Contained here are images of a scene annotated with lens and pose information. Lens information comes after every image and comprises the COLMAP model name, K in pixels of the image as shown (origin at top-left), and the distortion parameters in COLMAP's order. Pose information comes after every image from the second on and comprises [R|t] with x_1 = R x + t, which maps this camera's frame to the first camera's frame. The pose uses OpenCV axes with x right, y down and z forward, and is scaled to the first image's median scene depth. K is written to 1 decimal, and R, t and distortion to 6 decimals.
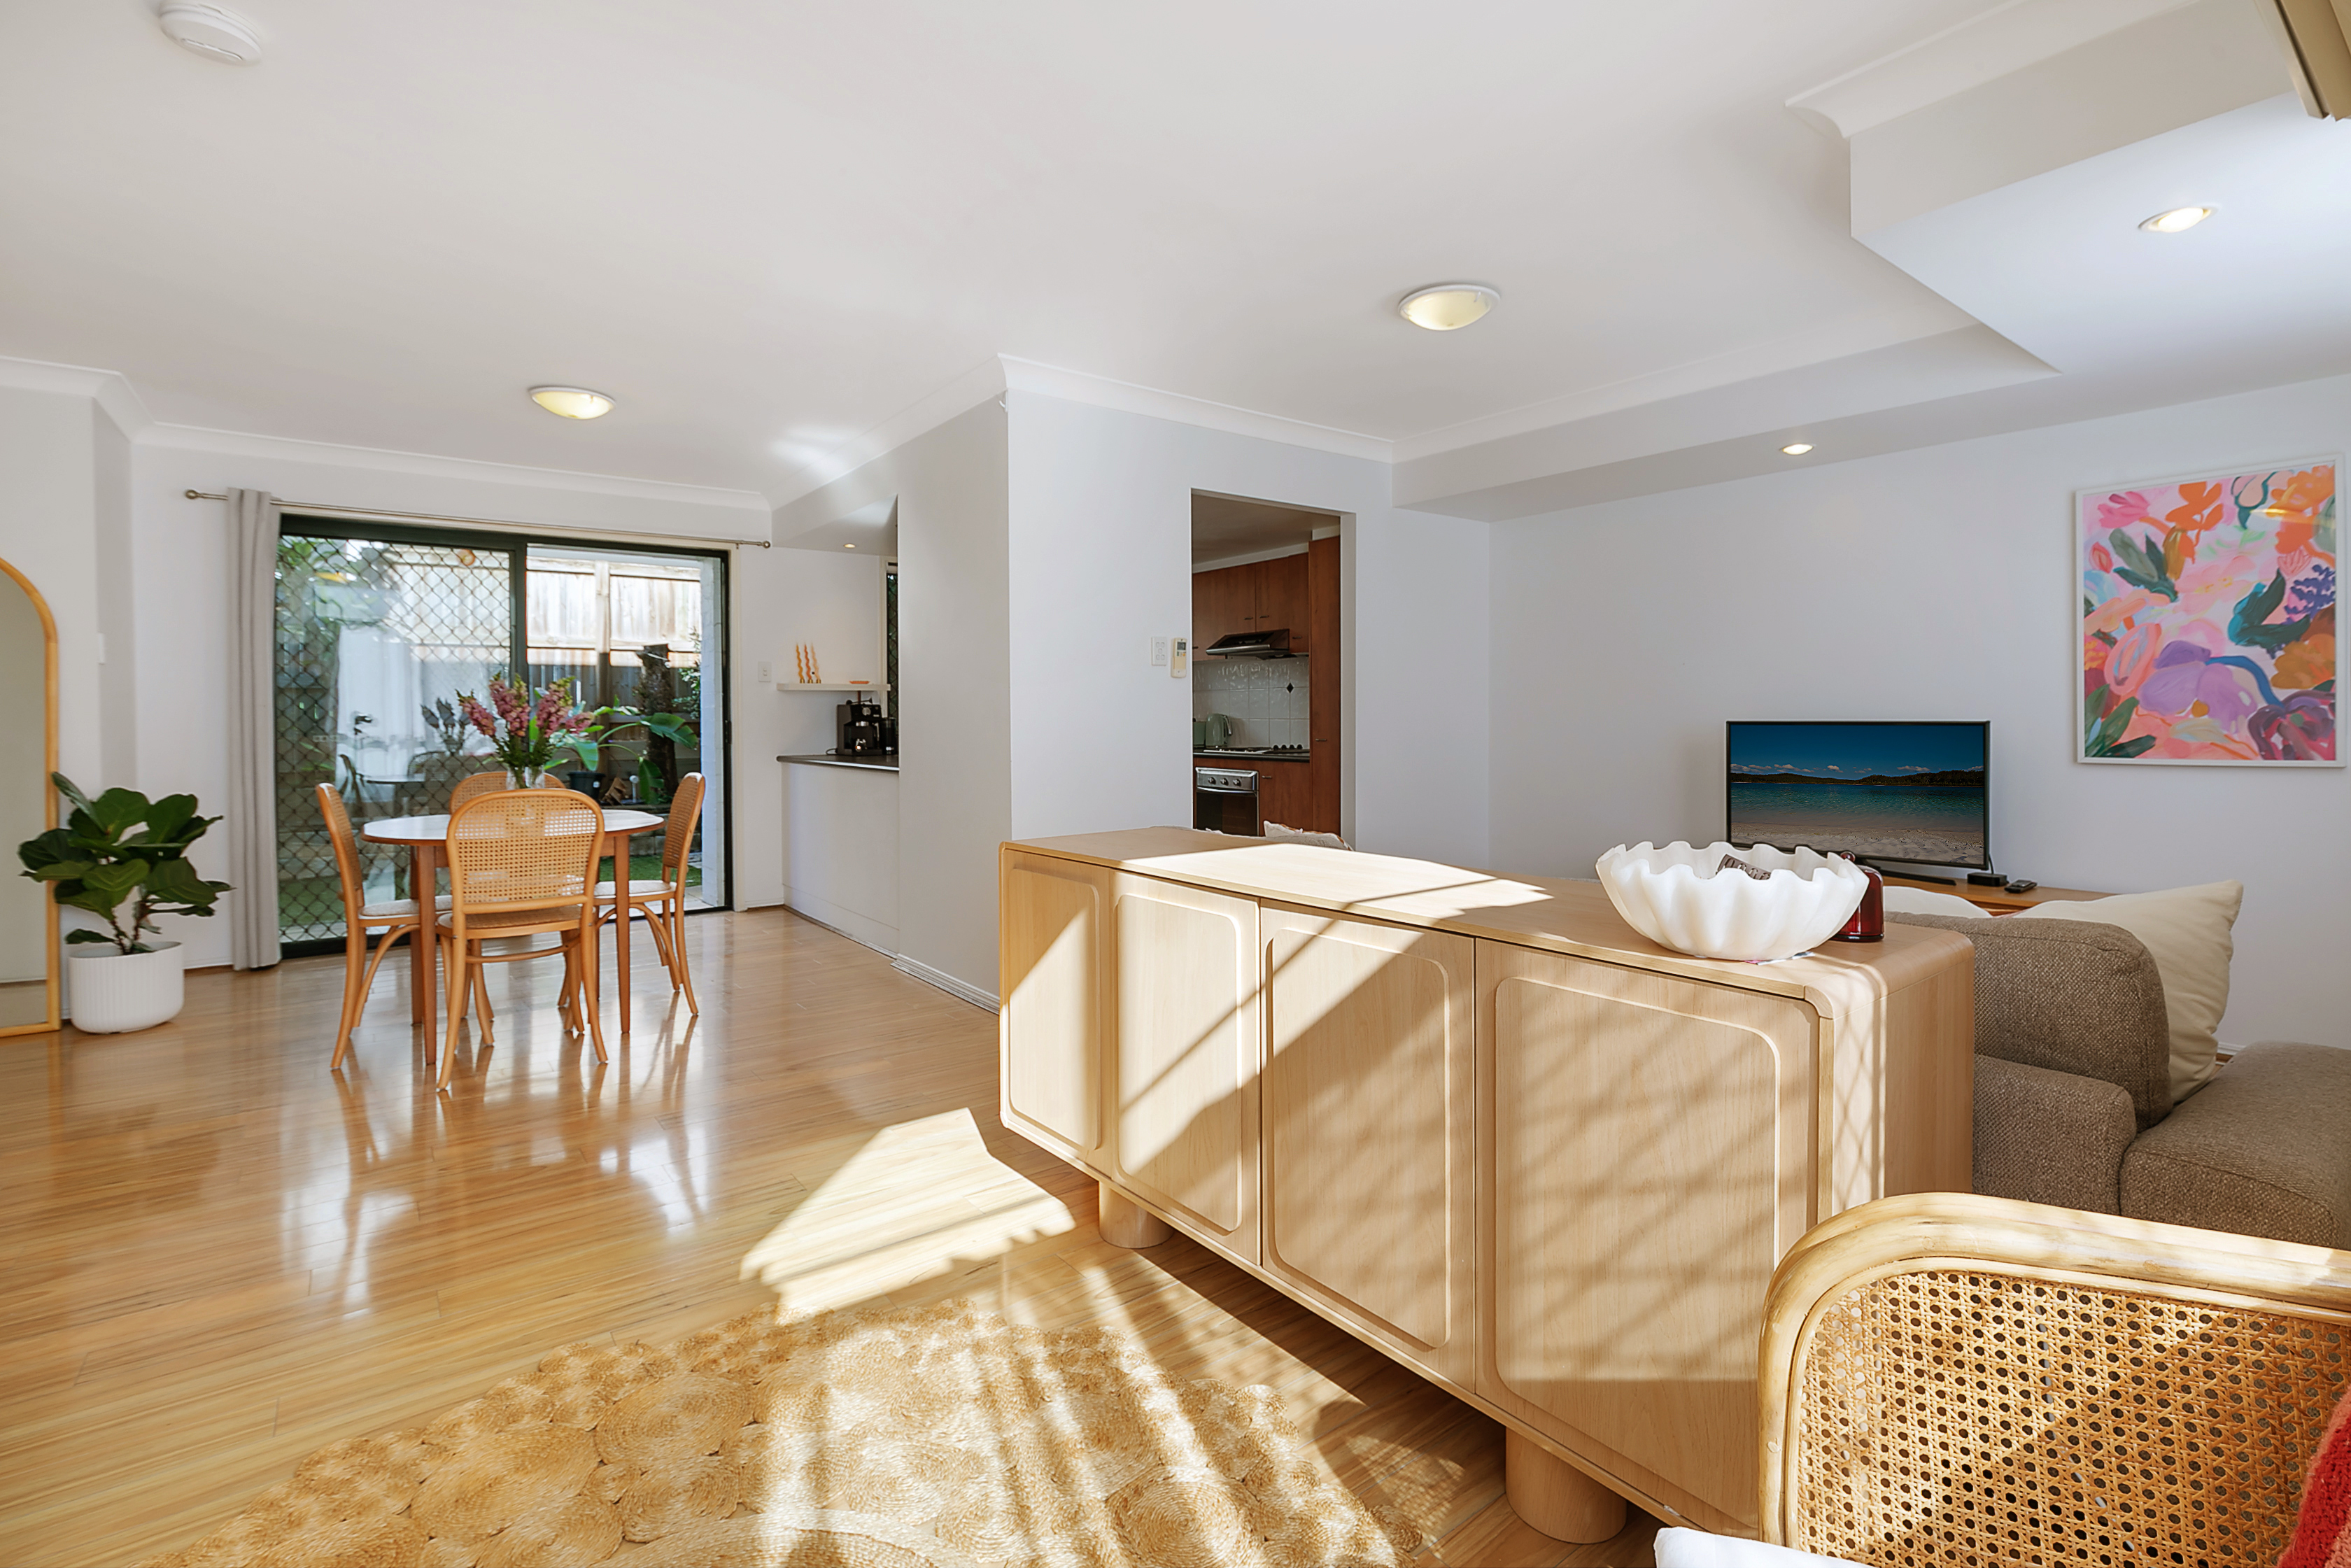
lens RADIAL K [[1083.9, 0, 1171.4], [0, 1083.9, 729.1], [0, 0, 1]] dist [-0.000310, -0.000154]
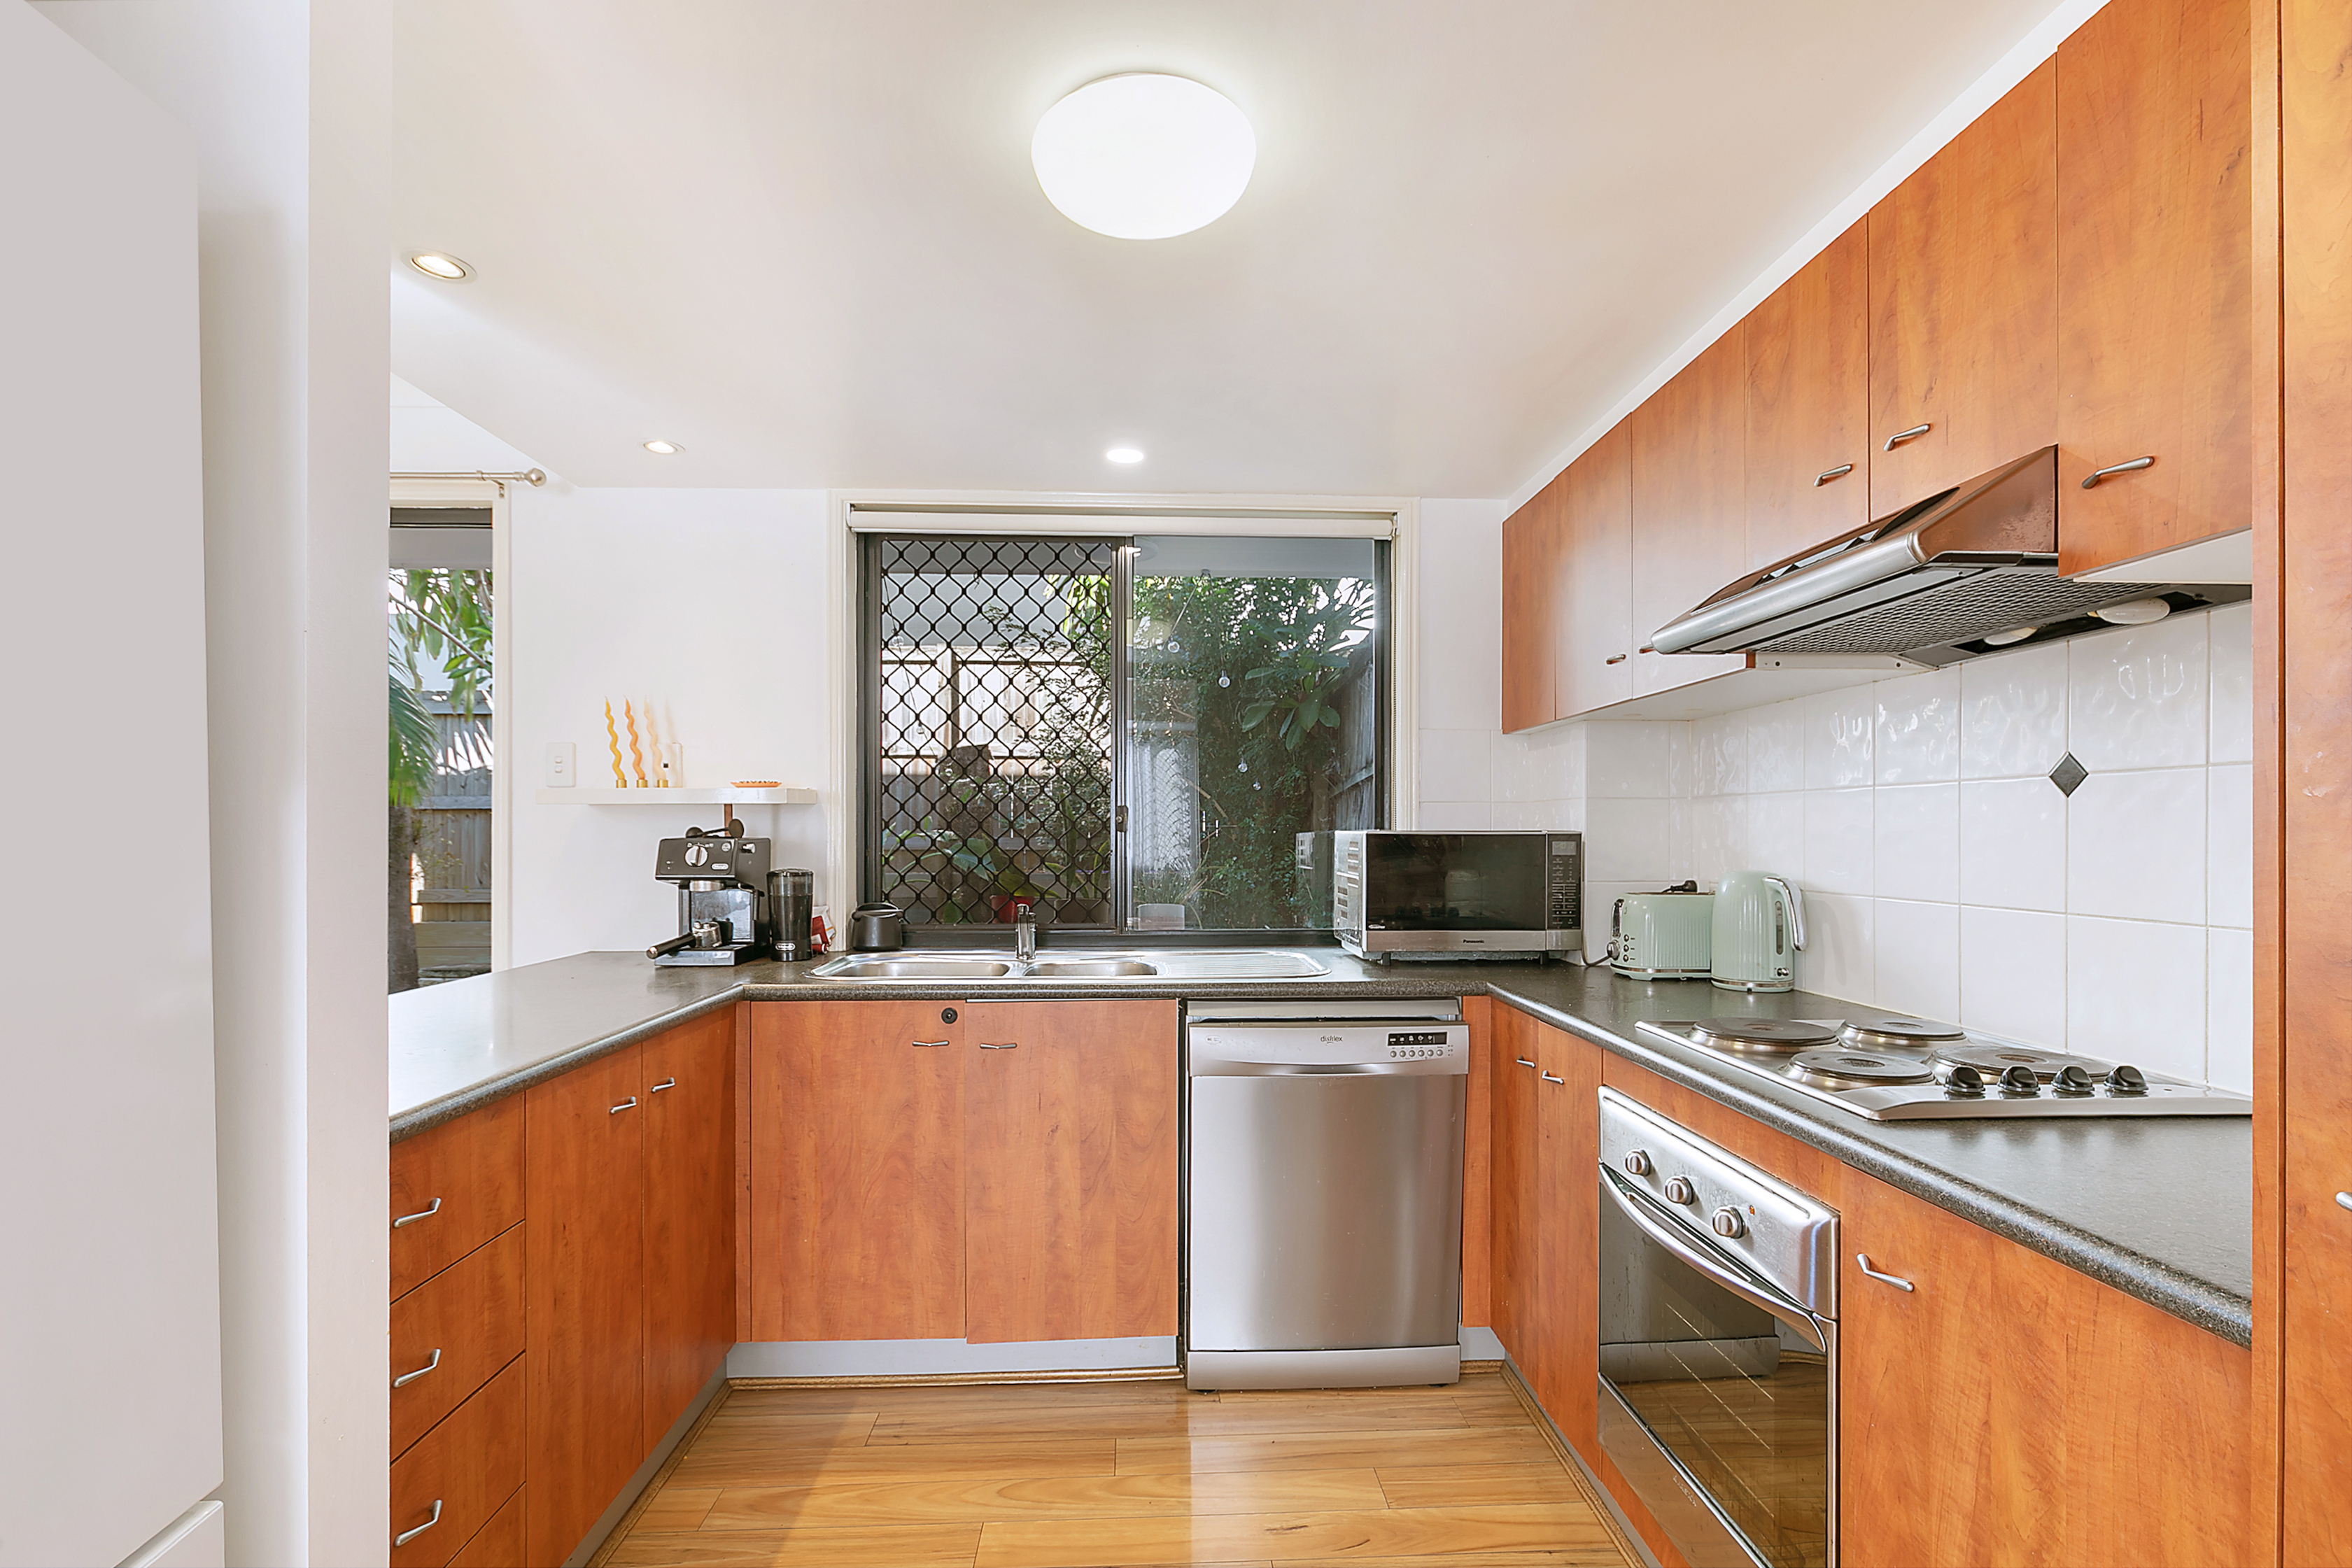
lens RADIAL K [[1092.9, 0, 1191.8], [0, 1092.9, 817.8], [0, 0, 1]] dist [0.000007, -0.000014]
pose [[0.823402, 0.000234, -0.567458, 0.183849], [-0.011486, 0.999802, -0.016254, -0.051868], [0.567342, 0.019901, 0.823242, 1.520870]]
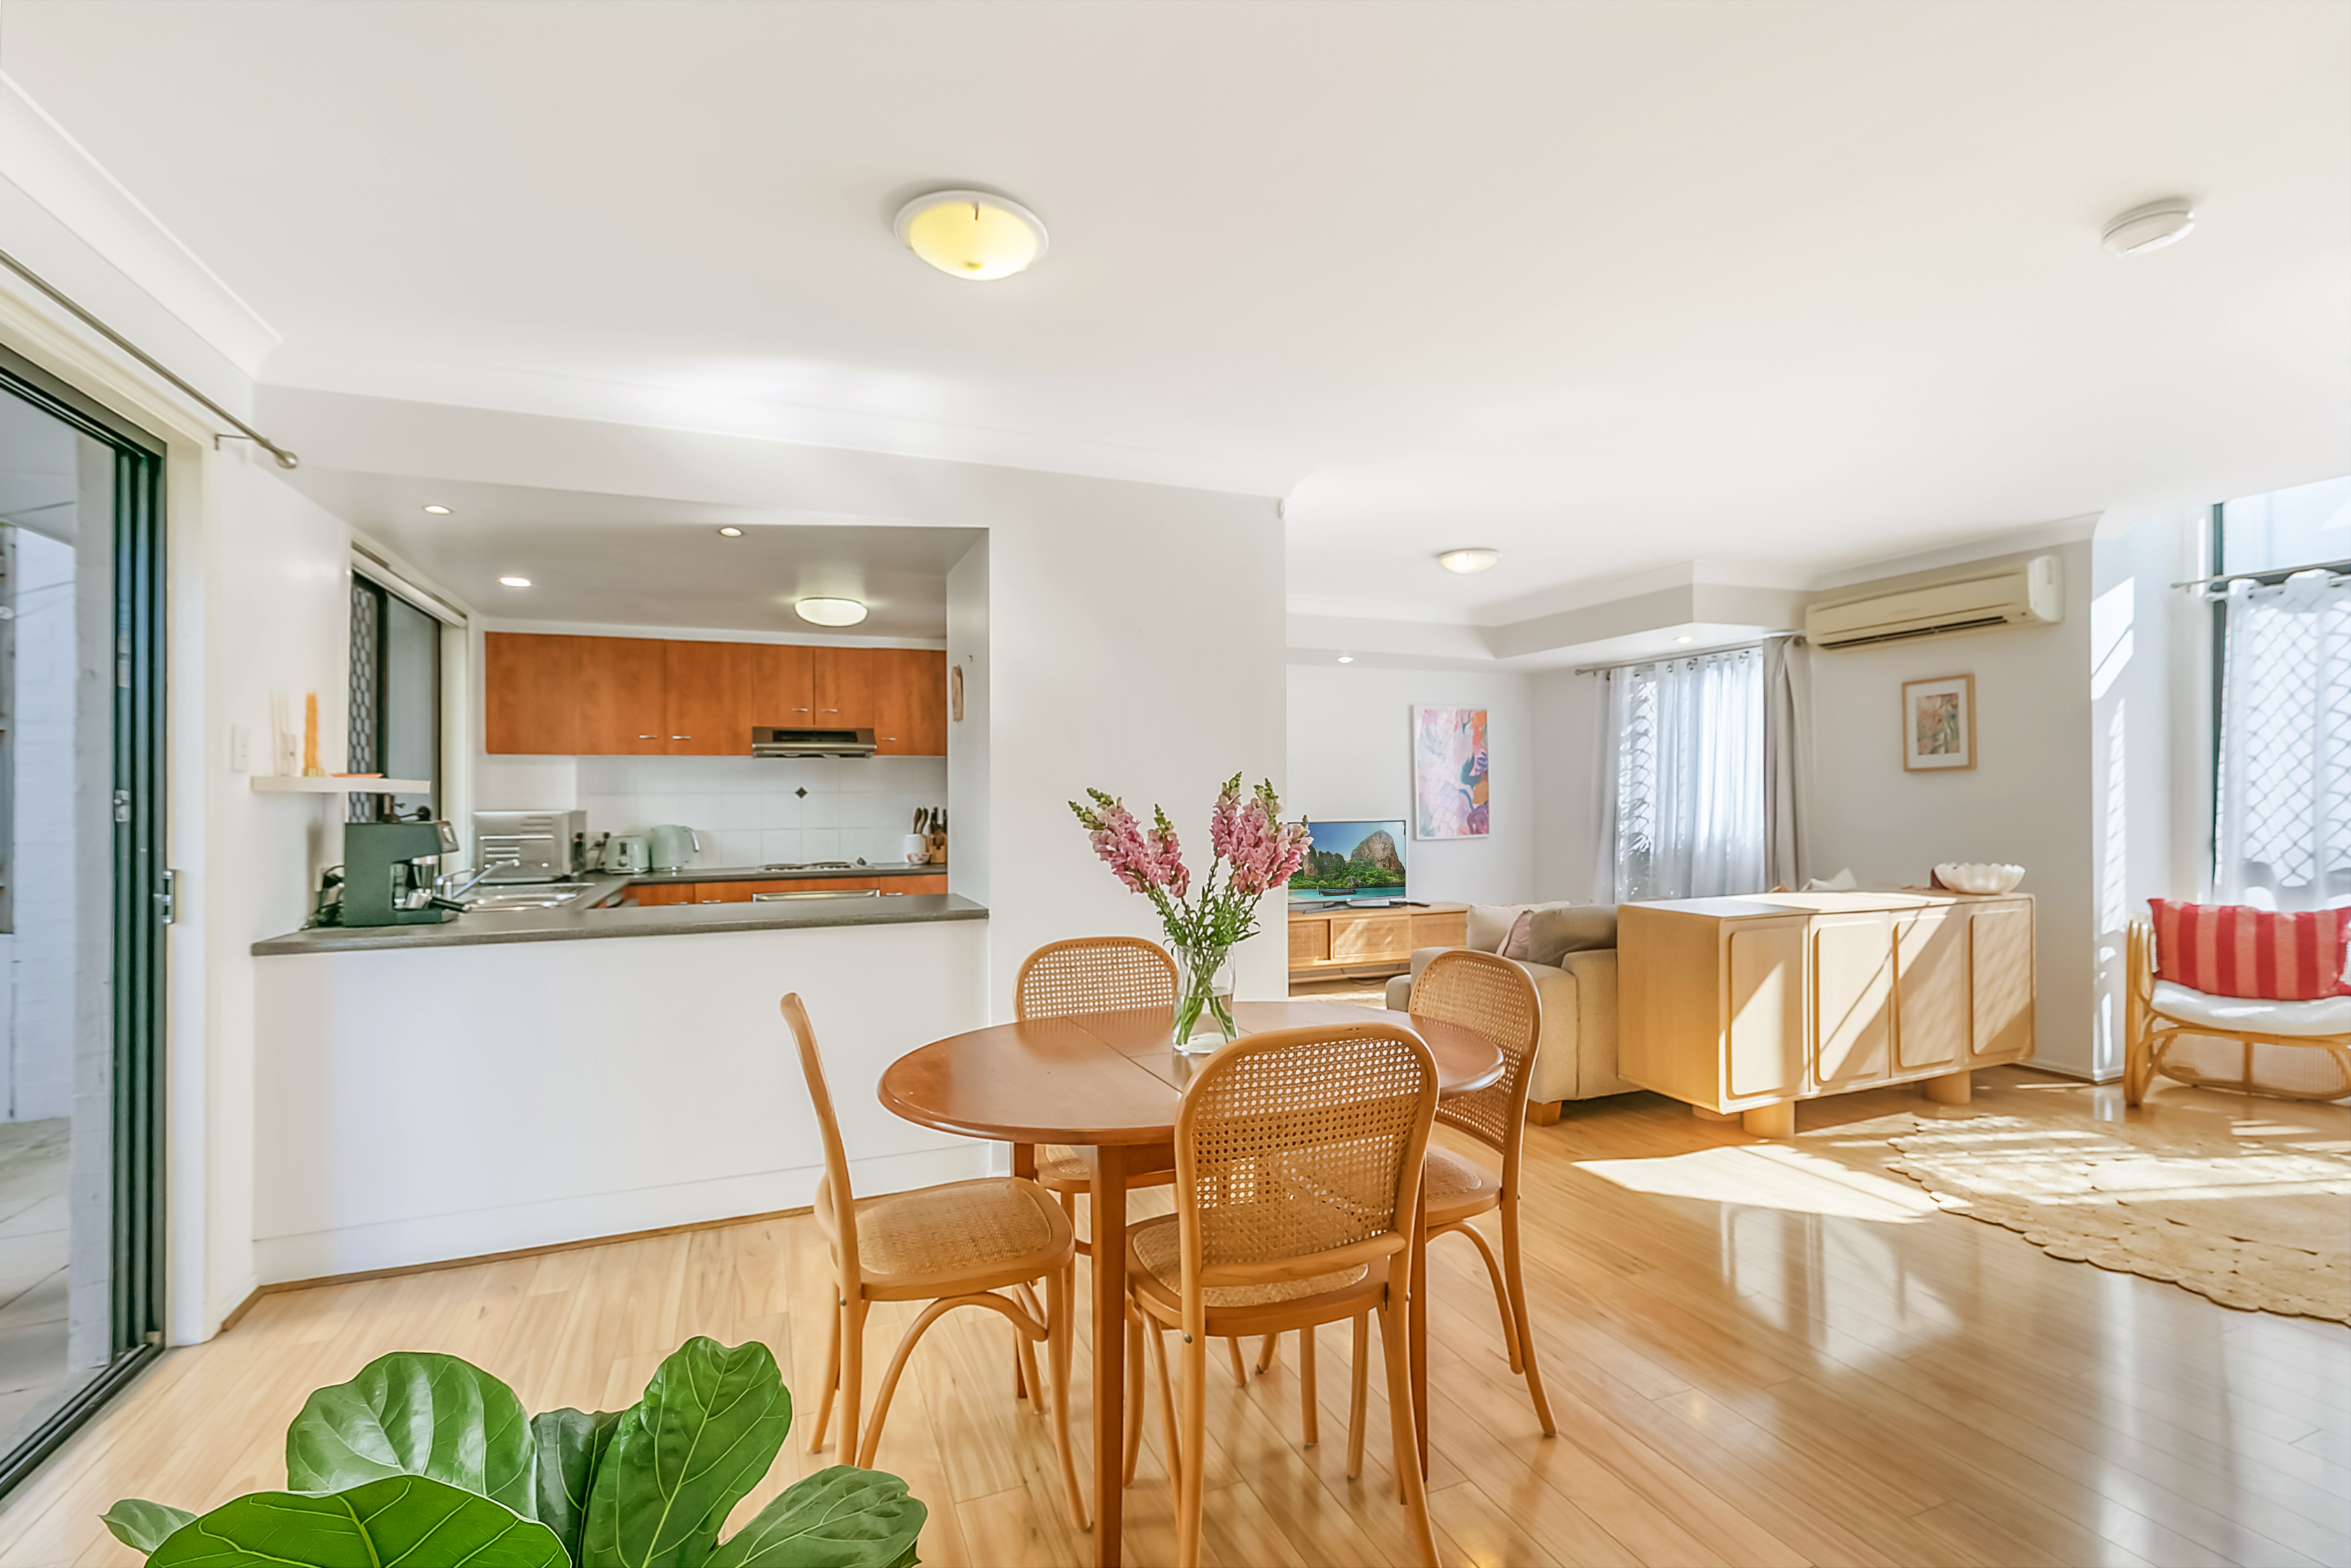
lens RADIAL K [[1029.0, 0, 1175.5], [0, 1029.0, 784.0], [0, 0, 1]] dist [-0.040497, -0.000004]
pose [[0.269876, 0.014887, 0.962780, -1.293535], [0.020707, 0.999560, -0.021260, -0.047211], [-0.962672, 0.025674, 0.269449, 1.049442]]
